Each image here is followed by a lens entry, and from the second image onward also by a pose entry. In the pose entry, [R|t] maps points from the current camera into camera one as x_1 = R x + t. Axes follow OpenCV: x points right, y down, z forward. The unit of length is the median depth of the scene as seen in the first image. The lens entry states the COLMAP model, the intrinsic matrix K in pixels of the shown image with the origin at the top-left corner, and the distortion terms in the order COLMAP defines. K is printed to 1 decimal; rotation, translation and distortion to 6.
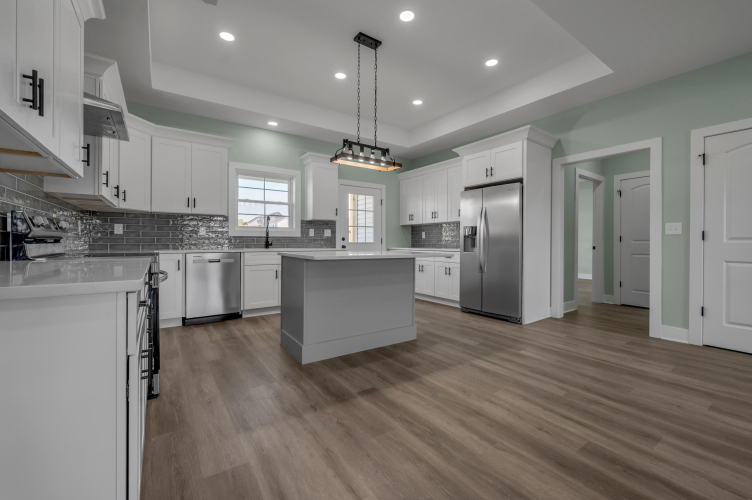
lens RADIAL K [[305.4, 0, 376.5], [0, 305.4, 244.7], [0, 0, 1]] dist [-0.000159, 0.000101]
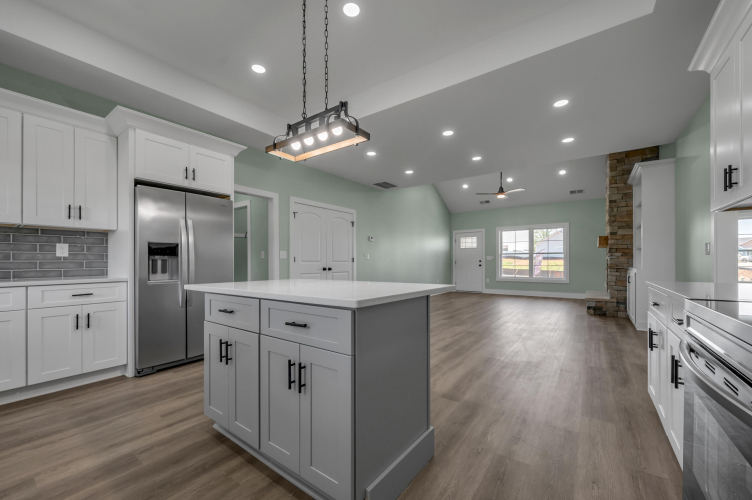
lens RADIAL K [[305.4, 0, 373.7], [0, 305.4, 261.5], [0, 0, 1]] dist [-0.000159, 0.000101]
pose [[-0.320124, -0.002887, 0.947371, -0.621025], [0.011504, 0.999910, 0.006934, -0.022169], [-0.947306, 0.013118, -0.320062, 1.001192]]
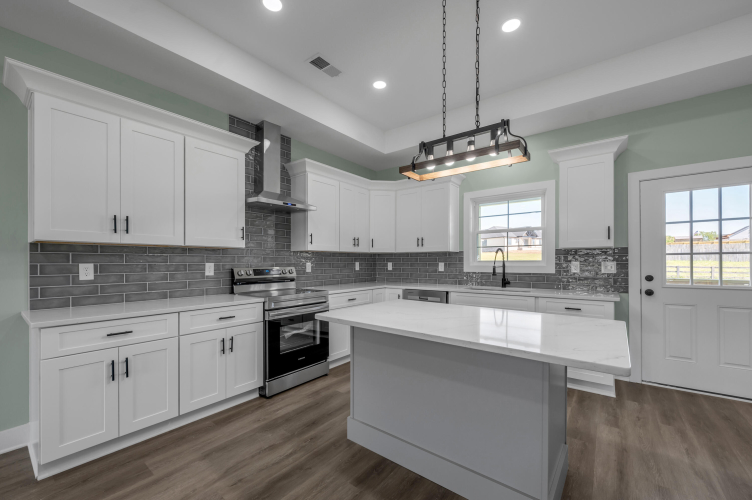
lens RADIAL K [[305.4, 0, 379.7], [0, 305.4, 260.8], [0, 0, 1]] dist [-0.000159, 0.000101]
pose [[0.302570, -0.008616, -0.953088, 0.445605], [-0.006289, 0.999919, -0.011036, -0.067458], [0.953107, 0.009333, 0.302491, 0.622750]]
